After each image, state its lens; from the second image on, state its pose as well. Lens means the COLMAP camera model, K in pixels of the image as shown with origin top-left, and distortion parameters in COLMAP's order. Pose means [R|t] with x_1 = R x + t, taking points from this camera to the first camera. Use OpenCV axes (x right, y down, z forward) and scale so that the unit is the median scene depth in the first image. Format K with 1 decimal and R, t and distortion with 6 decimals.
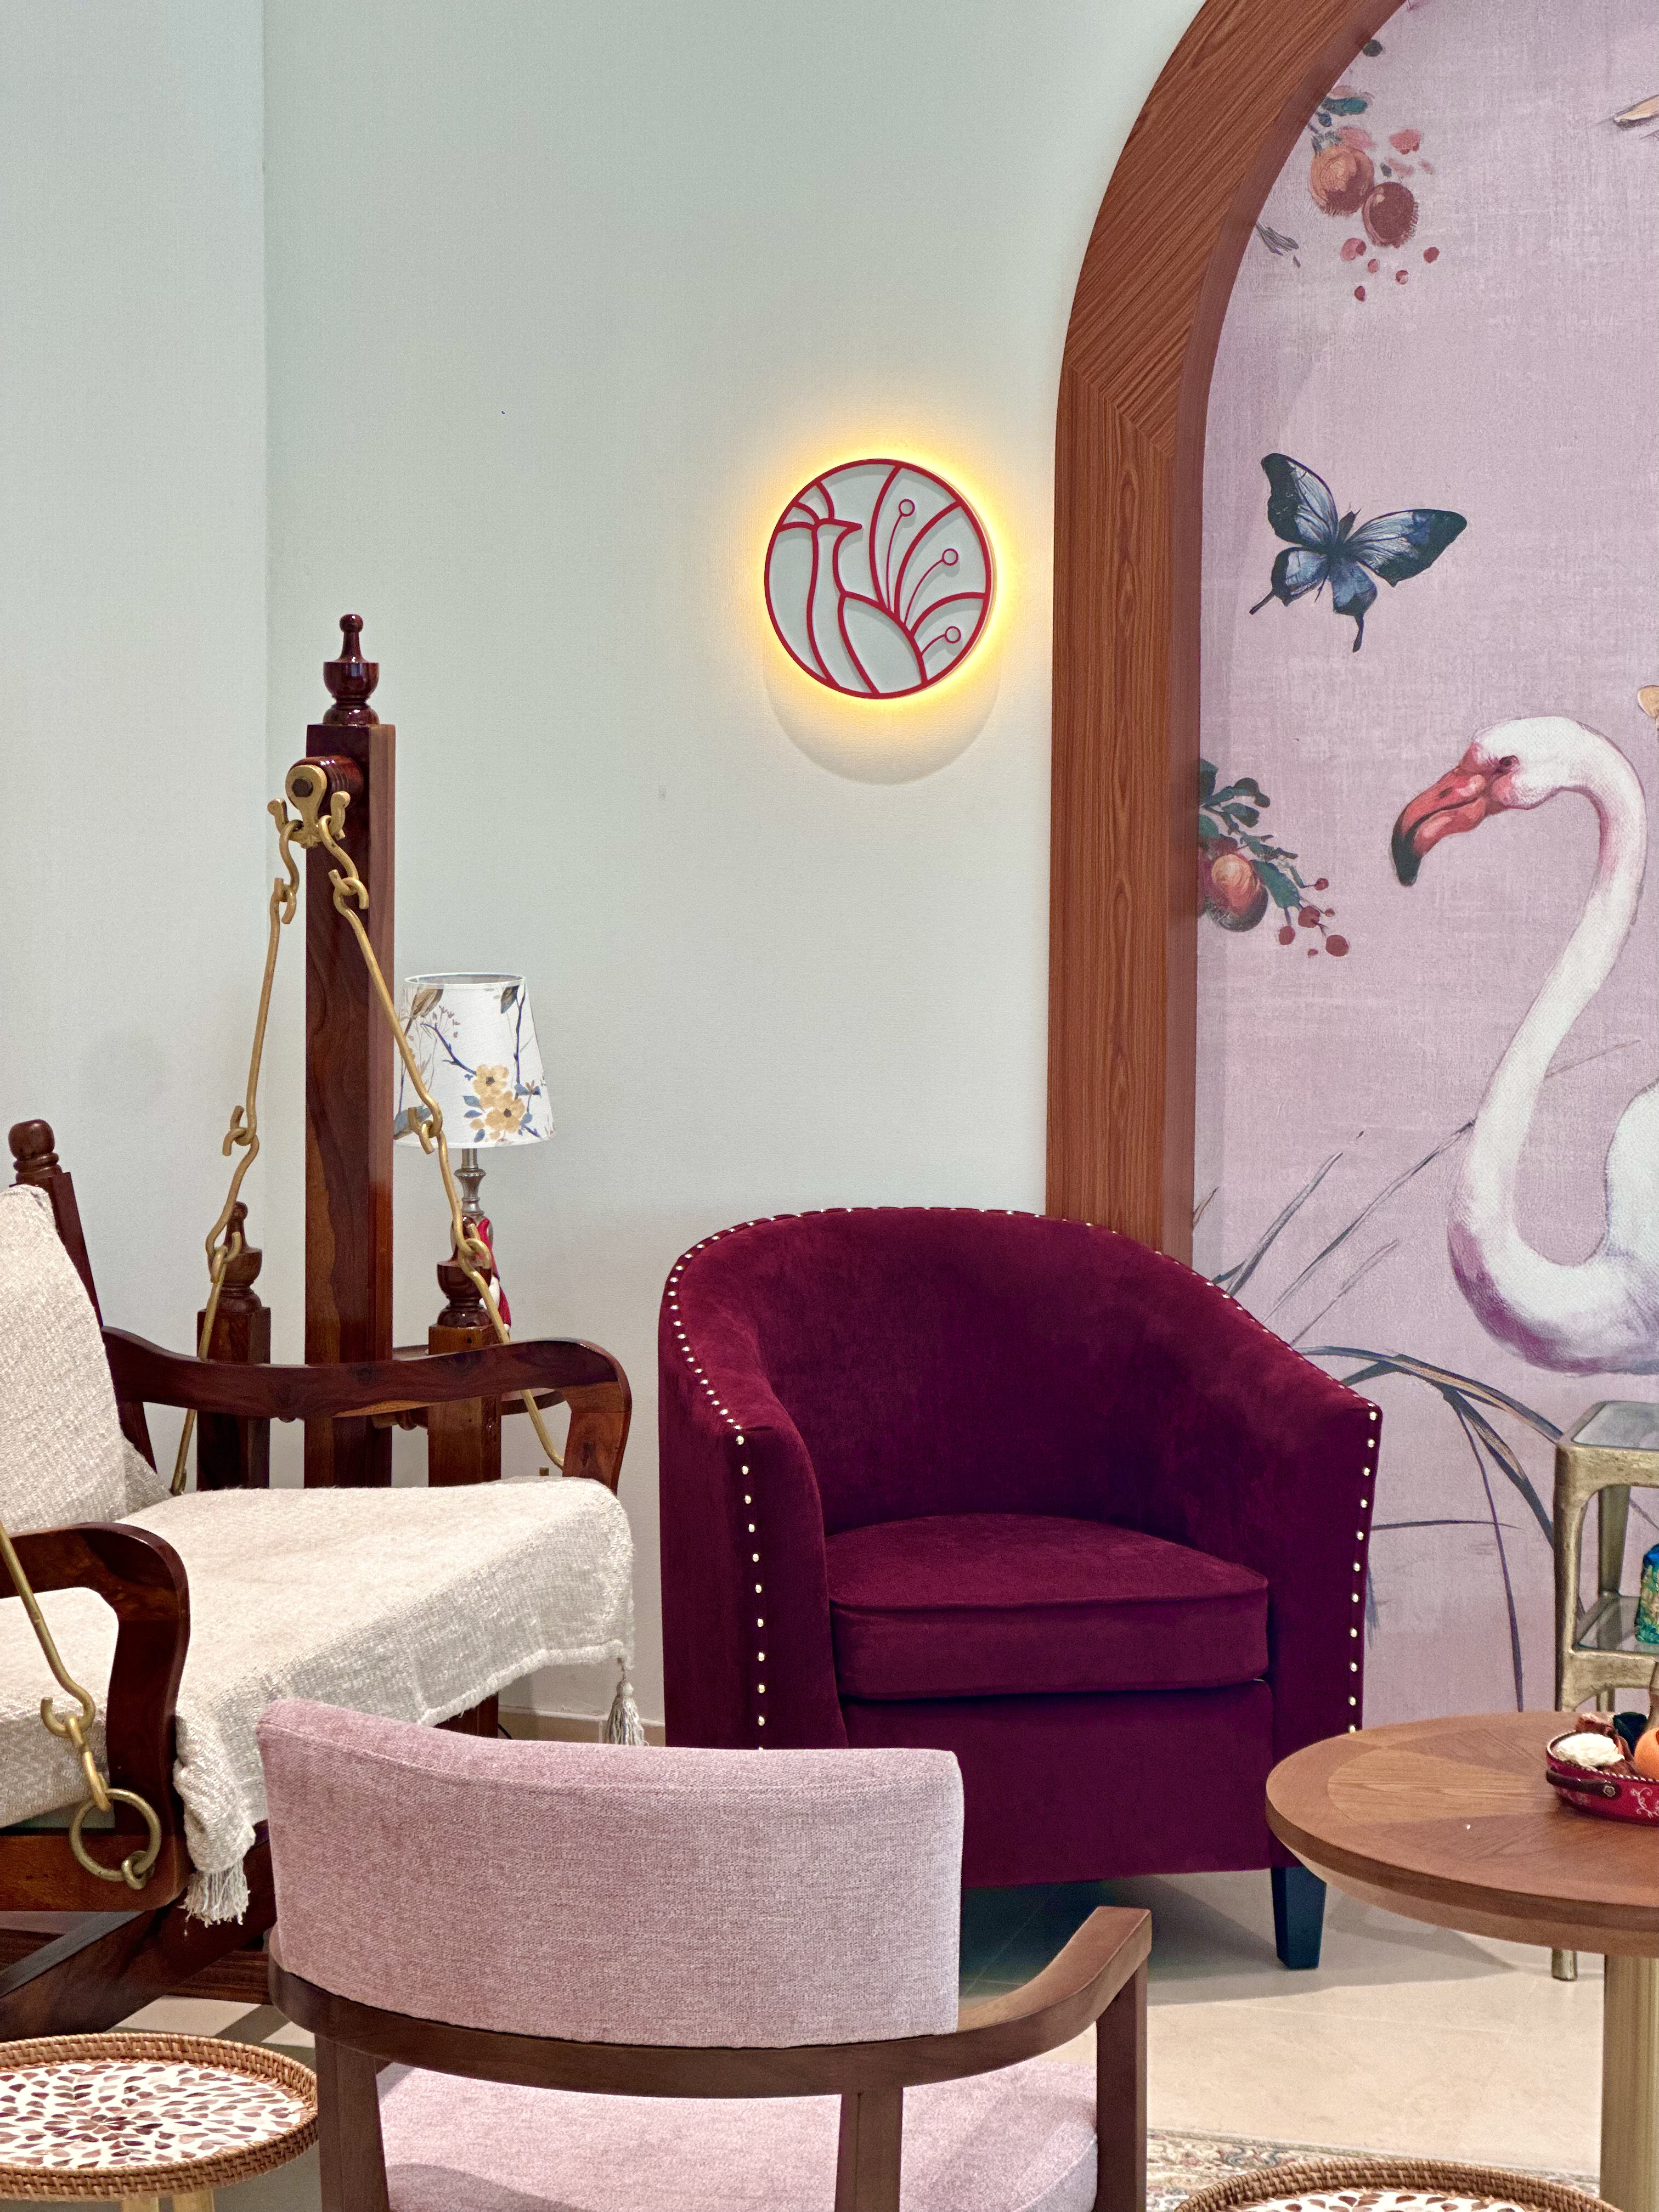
lens RADIAL K [[4968.7, 0, 879.8], [0, 4968.7, 1047.9], [0, 0, 1]] dist [0.192758, 0.000000]
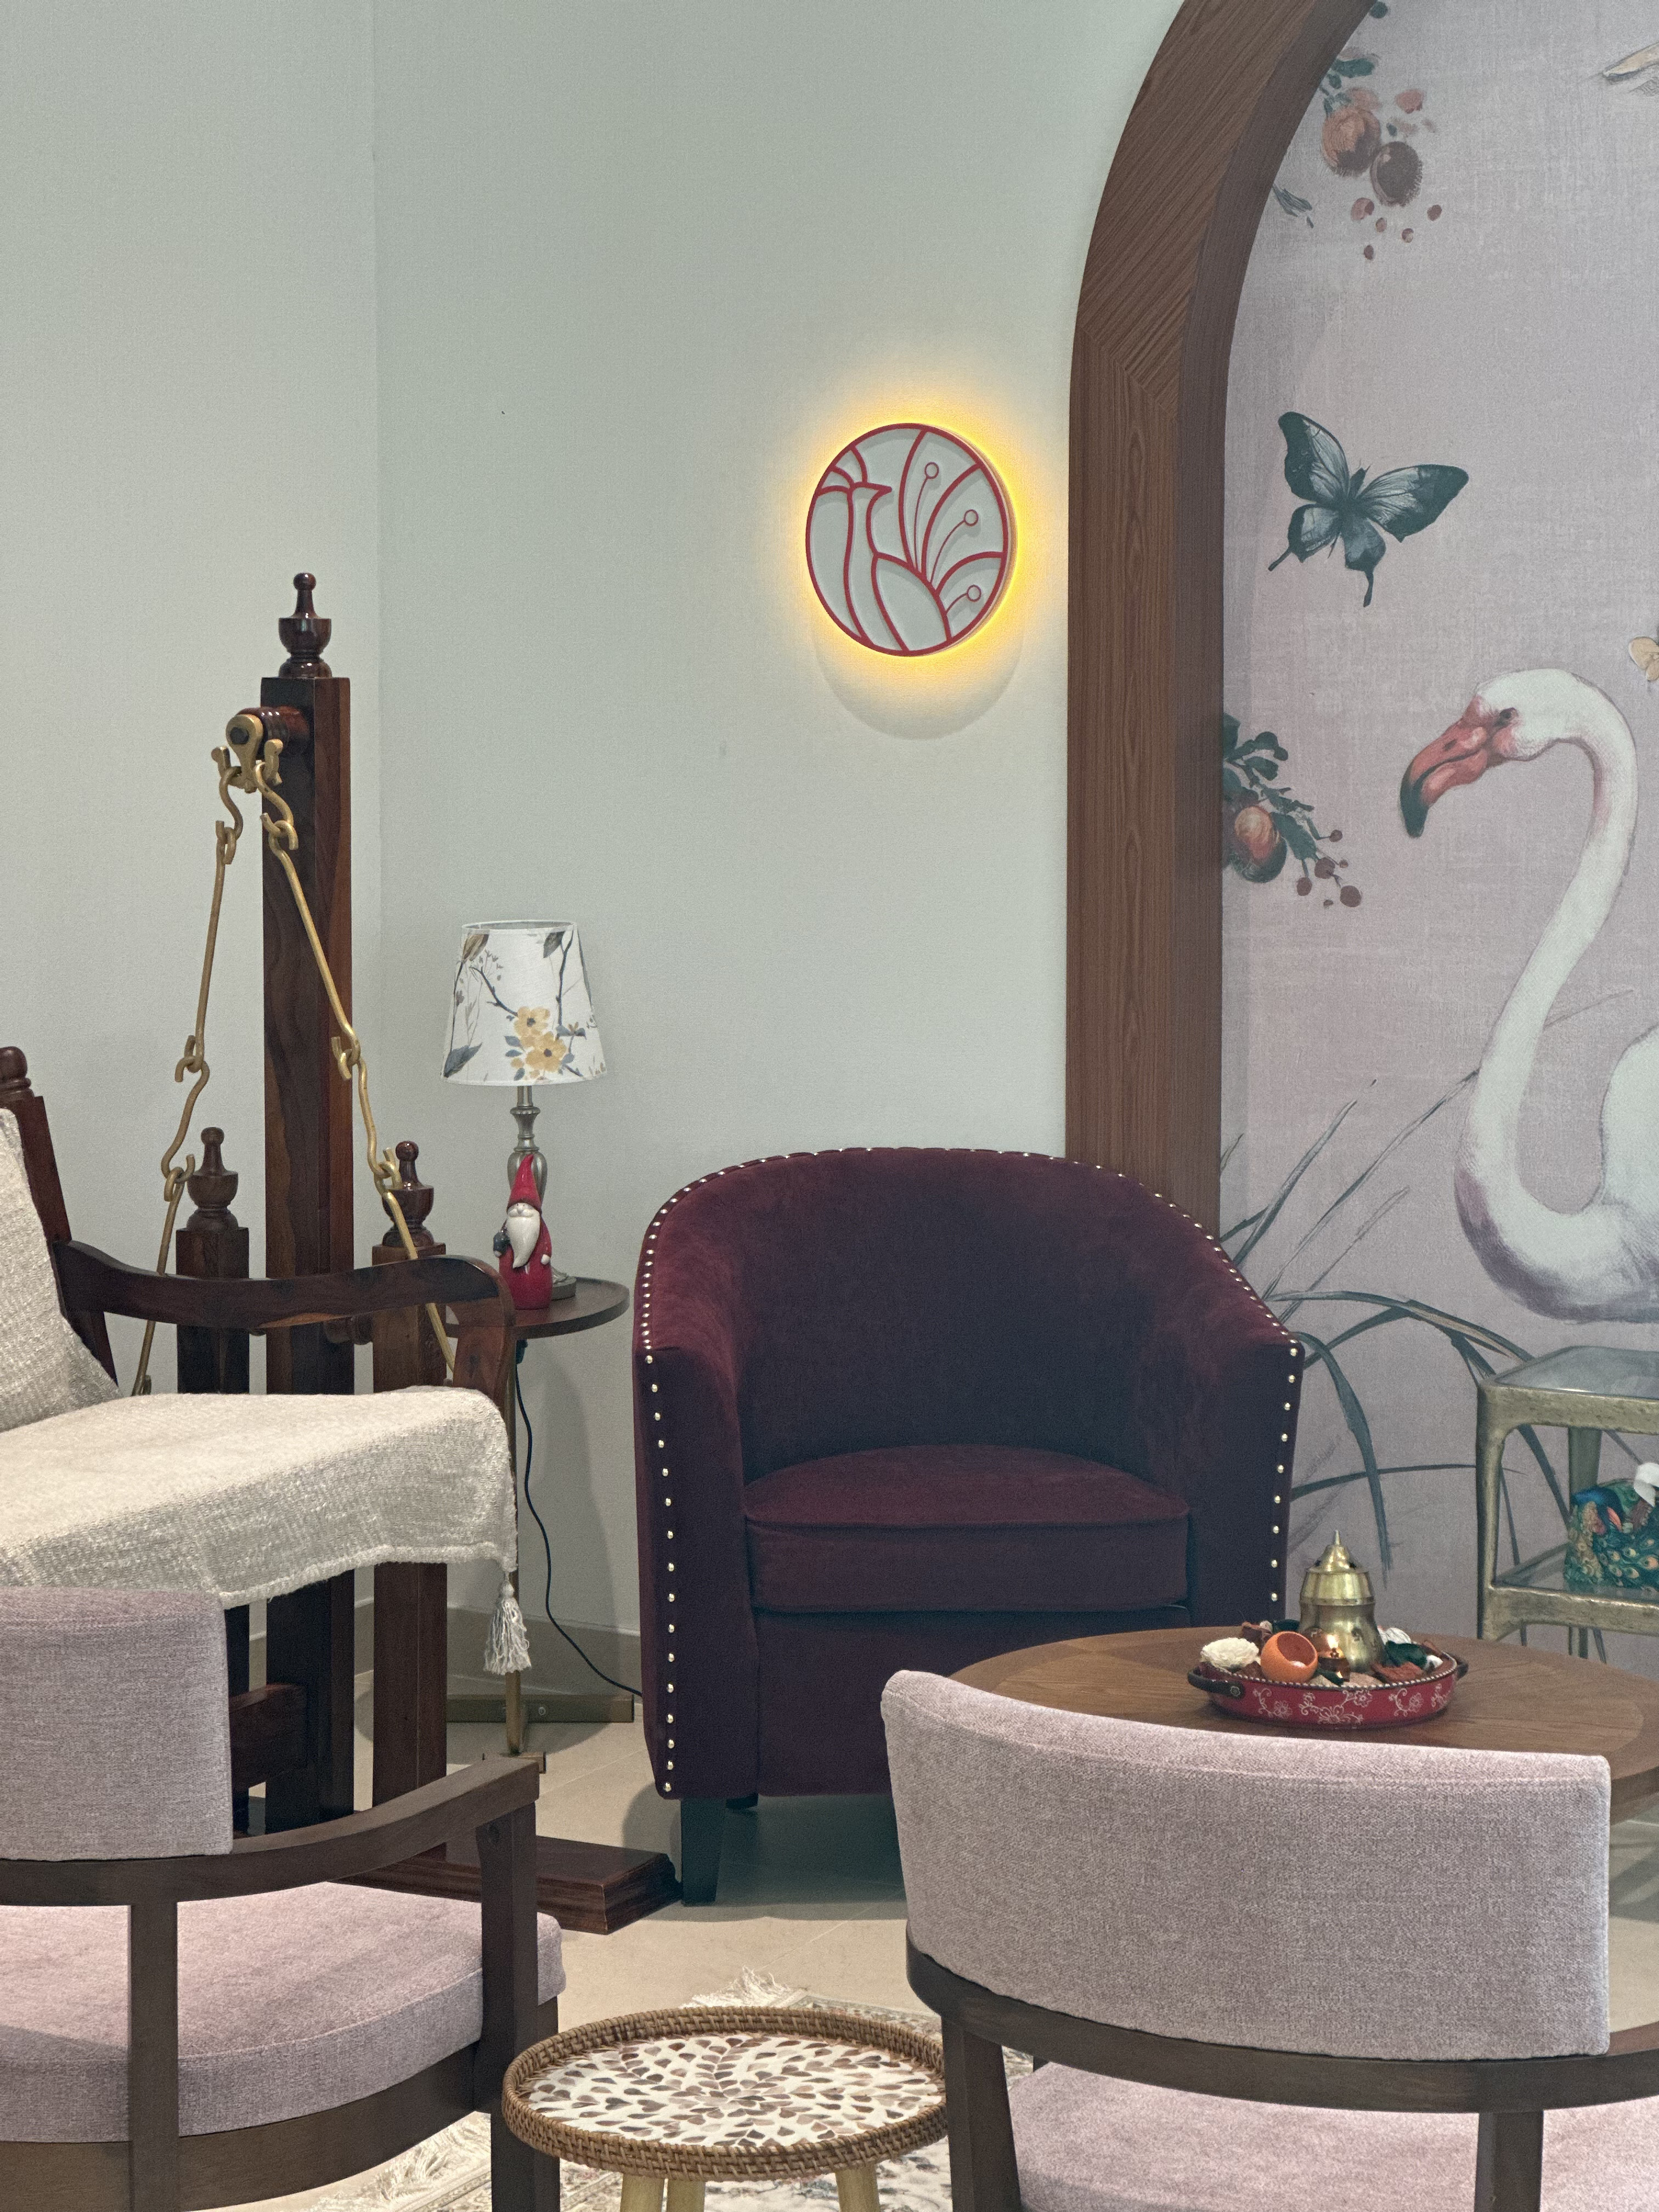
lens RADIAL K [[4968.7, 0, 817.2], [0, 4968.7, 1063.9], [0, 0, 1]] dist [0.192758, 0.000000]
pose [[0.983538, 0.009732, -0.180438, 0.173727], [-0.009134, 0.999950, 0.004143, 0.010708], [0.180469, -0.002427, 0.983578, -0.020230]]
